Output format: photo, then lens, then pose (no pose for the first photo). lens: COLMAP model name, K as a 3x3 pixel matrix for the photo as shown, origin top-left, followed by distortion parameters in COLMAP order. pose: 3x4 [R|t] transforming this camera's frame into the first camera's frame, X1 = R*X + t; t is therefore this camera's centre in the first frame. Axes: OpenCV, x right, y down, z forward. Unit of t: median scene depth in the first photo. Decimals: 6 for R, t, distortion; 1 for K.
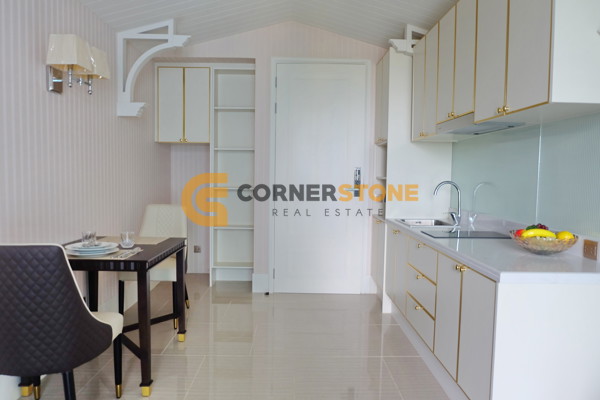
lens RADIAL K [[414.3, 0, 305.4], [0, 414.3, 199.1], [0, 0, 1]] dist [-0.055584, 0.061129]
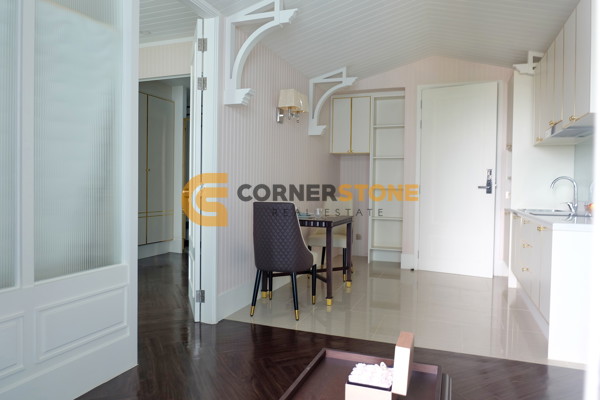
lens RADIAL K [[414.3, 0, 305.4], [0, 414.3, 199.1], [0, 0, 1]] dist [-0.055584, 0.061129]
pose [[0.930180, 0.008190, -0.367012, 0.070354], [-0.021581, 0.999242, -0.032398, 0.065827], [0.366468, 0.038057, 0.929652, -0.334468]]
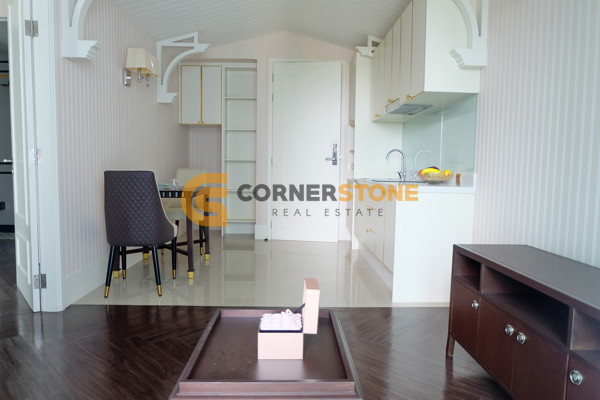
lens RADIAL K [[415.3, 0, 306.7], [0, 415.3, 198.1], [0, 0, 1]] dist [-0.032640, 0.008314]
pose [[0.999938, -0.001685, 0.011051, 0.022943], [0.001525, 0.999895, 0.014422, 0.086058], [-0.011074, -0.014404, 0.999835, -0.343437]]
